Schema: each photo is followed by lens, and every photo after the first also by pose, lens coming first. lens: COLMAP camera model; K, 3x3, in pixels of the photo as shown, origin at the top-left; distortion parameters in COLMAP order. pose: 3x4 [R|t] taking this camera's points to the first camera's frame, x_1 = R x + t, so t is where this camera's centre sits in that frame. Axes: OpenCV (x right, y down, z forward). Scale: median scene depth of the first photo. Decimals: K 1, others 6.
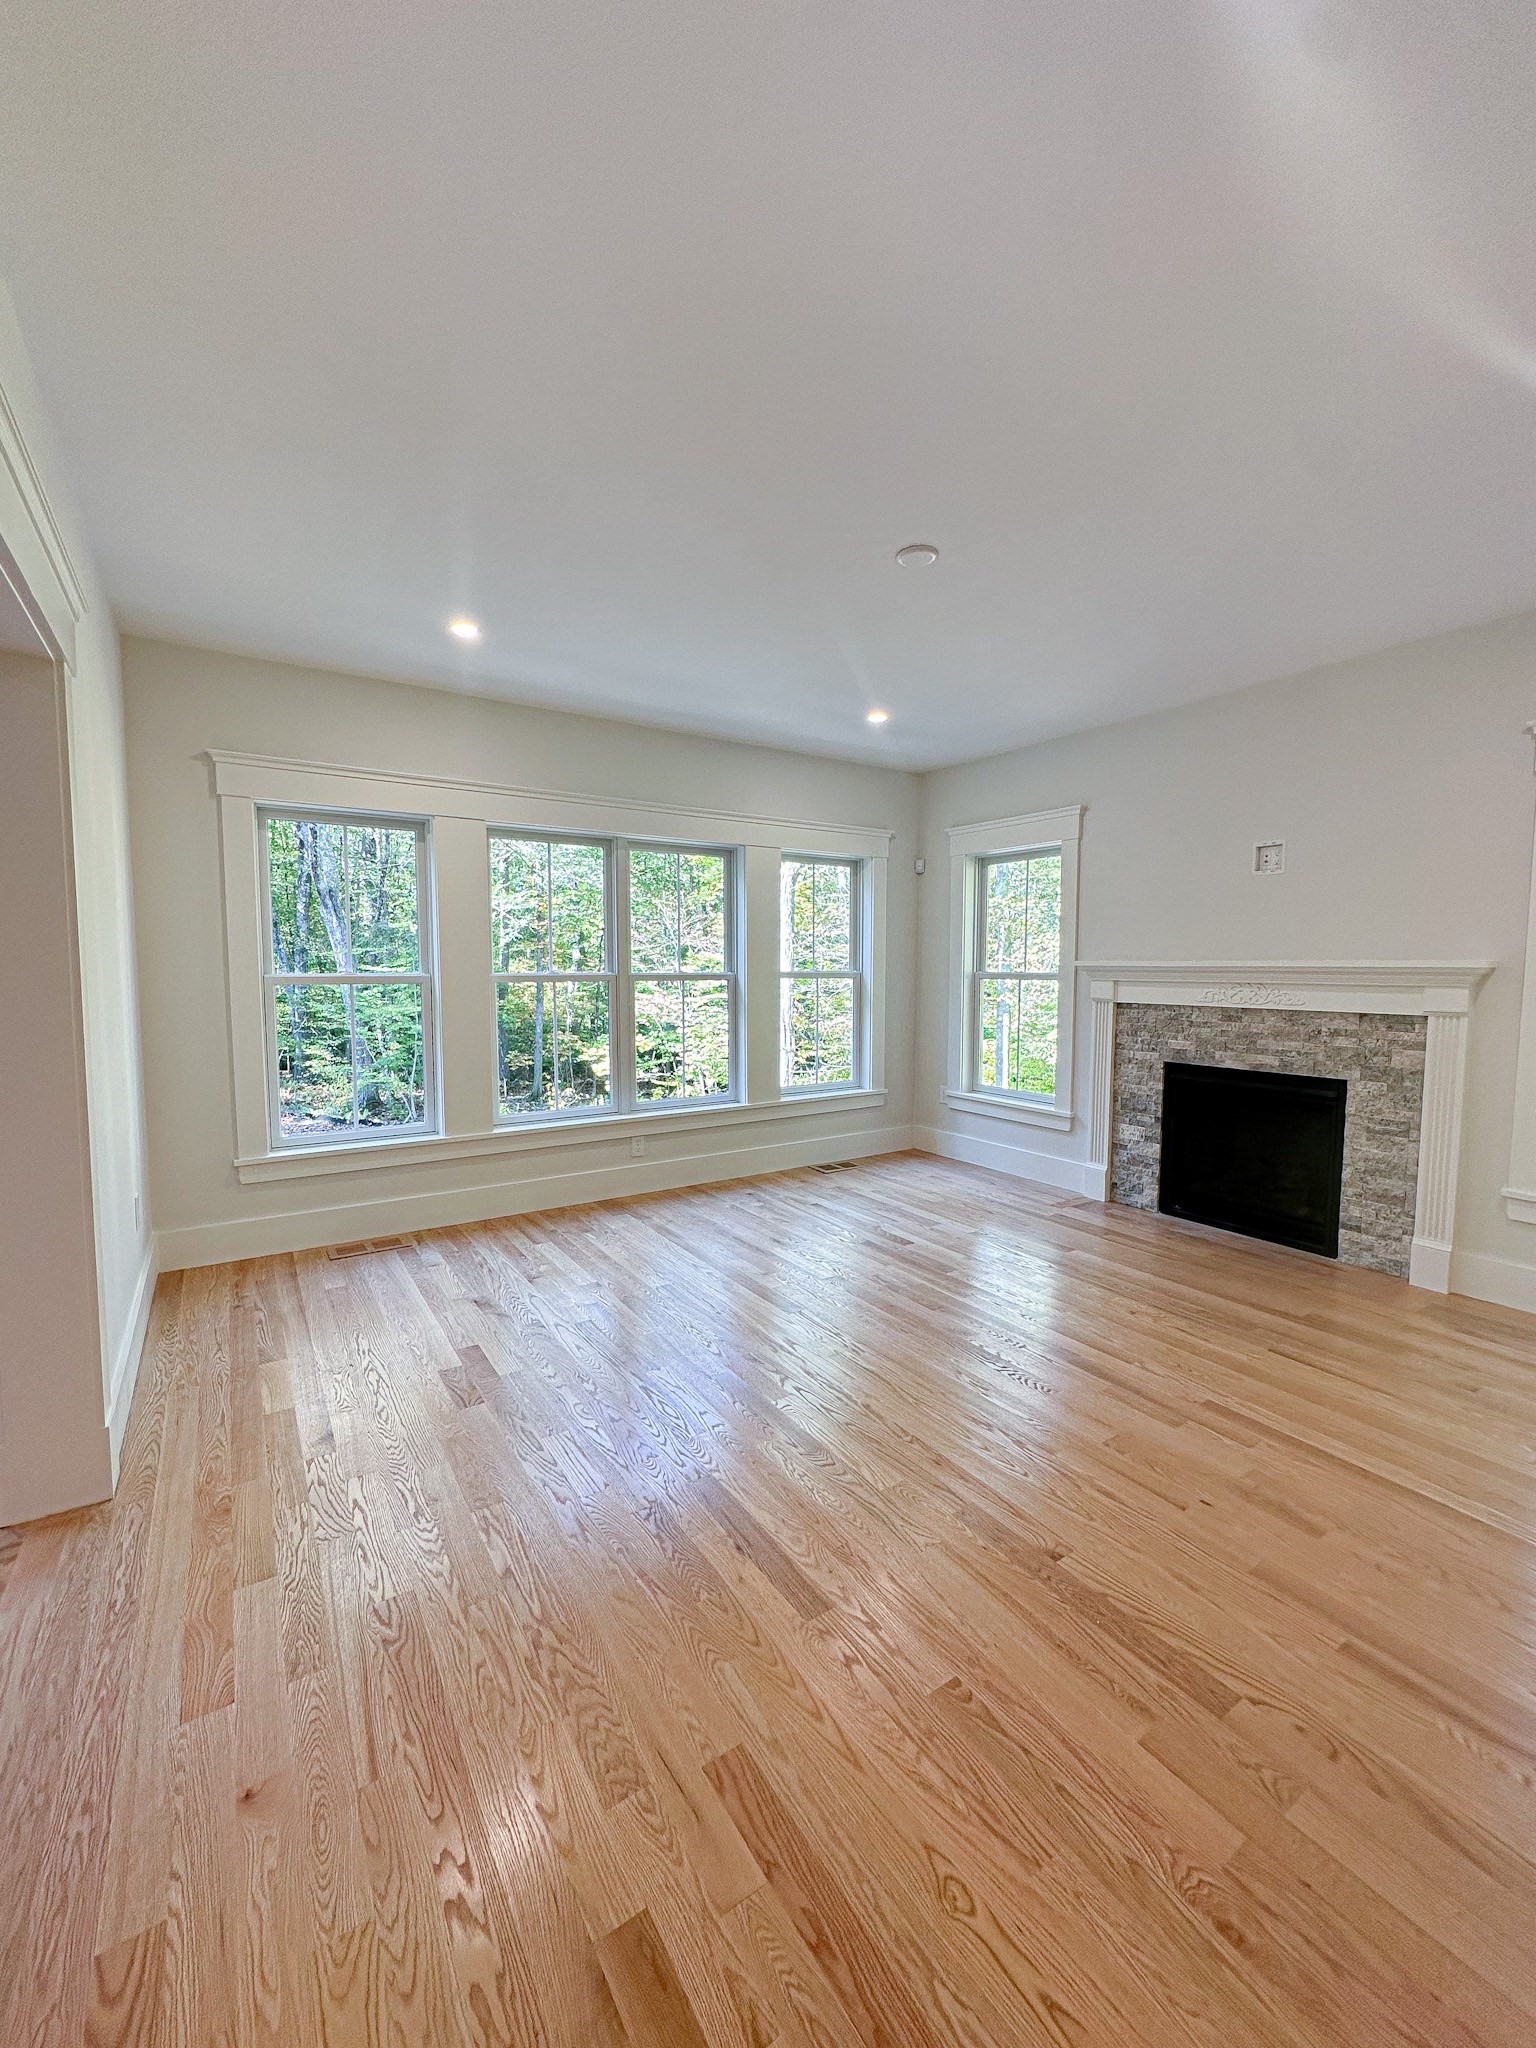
lens RADIAL K [[823.6, 0, 779.0], [0, 823.6, 1023.7], [0, 0, 1]] dist [-0.001603, -0.000054]
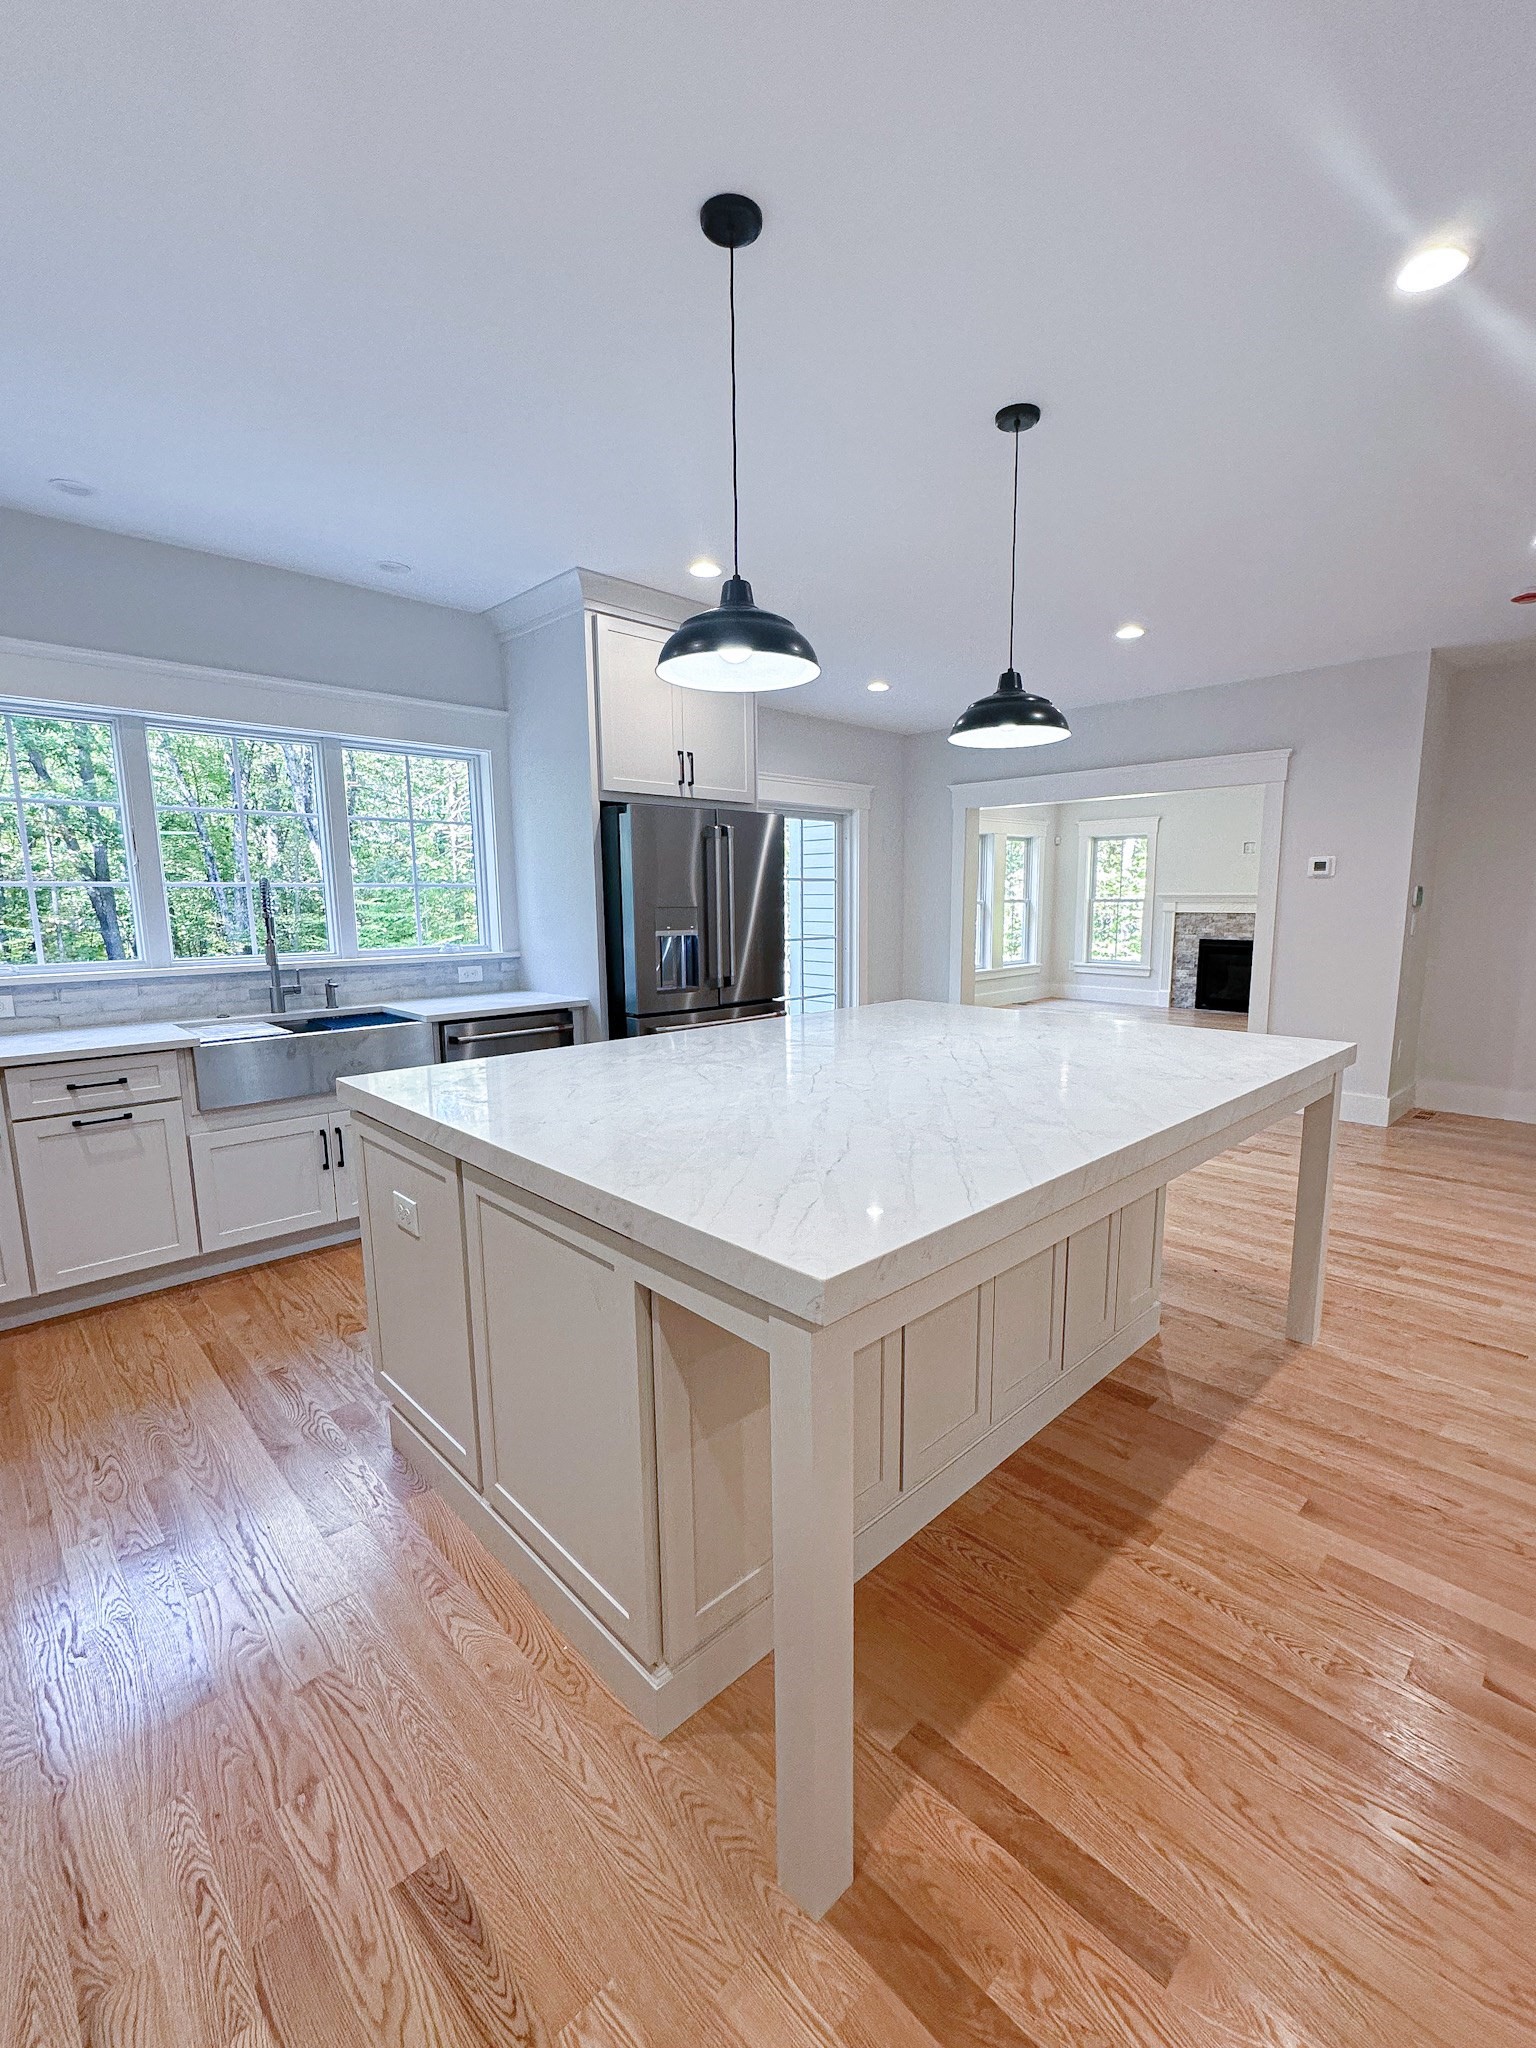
lens RADIAL K [[882.9, 0, 805.4], [0, 882.9, 1035.9], [0, 0, 1]] dist [-0.003186, -0.000196]
pose [[0.979835, -0.040431, 0.195673, -1.011111], [0.023442, 0.995811, 0.088376, 0.069920], [-0.198427, -0.082007, 0.976679, -1.085506]]
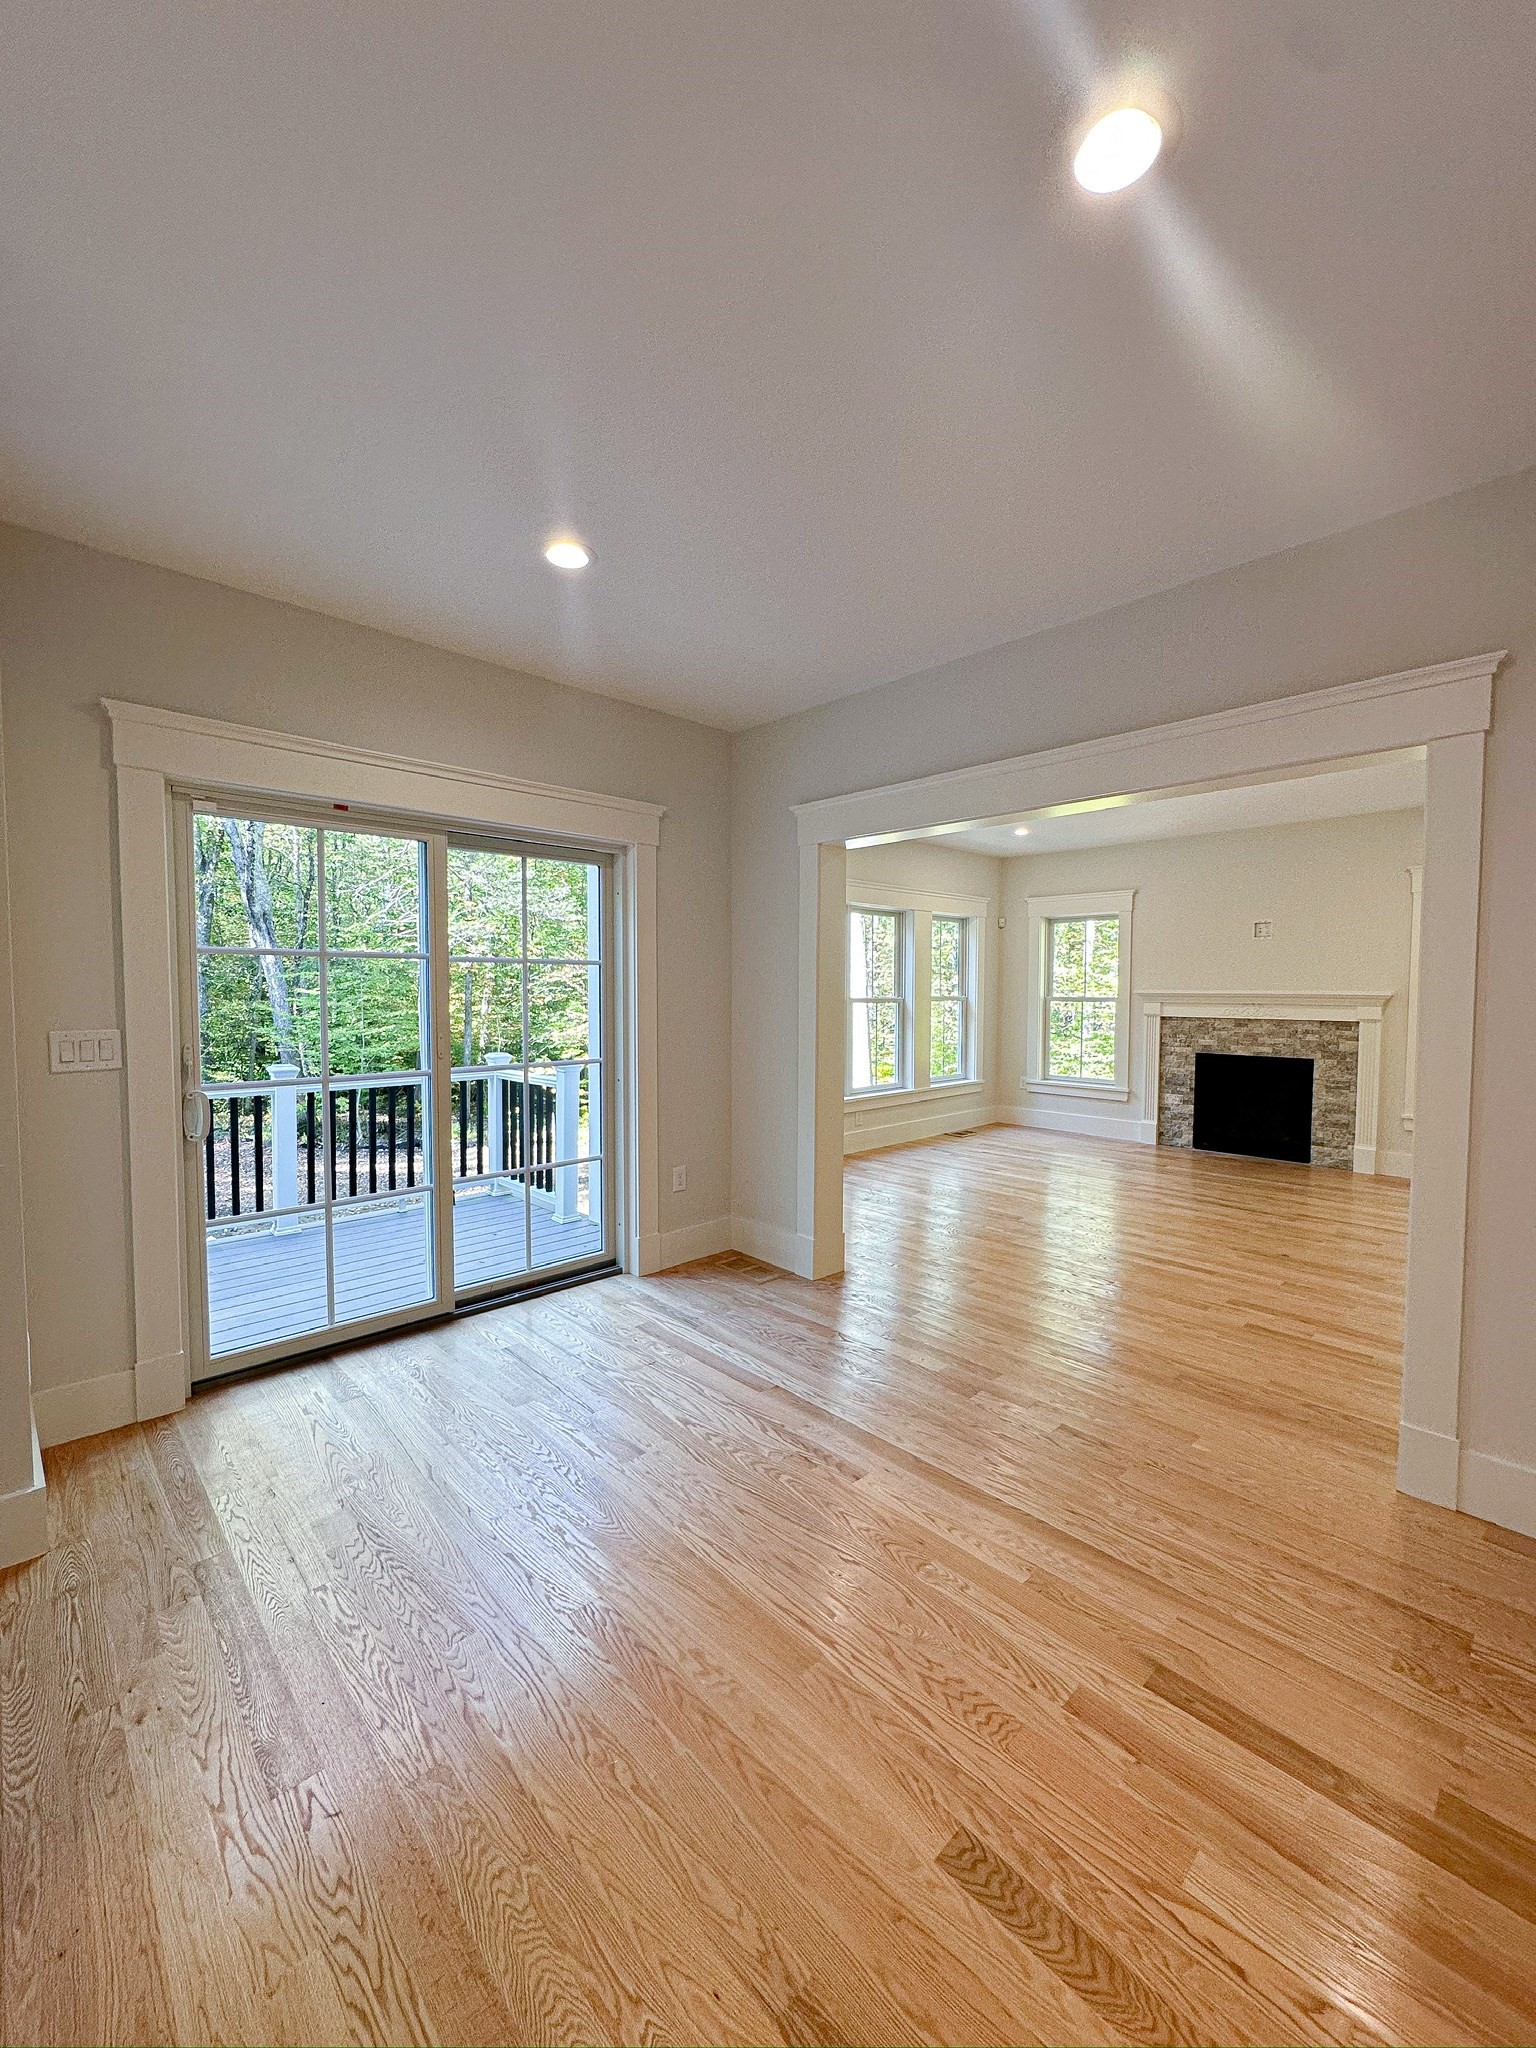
lens RADIAL K [[823.6, 0, 771.3], [0, 823.6, 1024.4], [0, 0, 1]] dist [-0.001603, -0.000054]
pose [[0.983773, -0.006356, 0.179308, -0.622382], [0.011208, 0.999598, -0.026055, 0.022620], [-0.179070, 0.027642, 0.983448, -0.422611]]
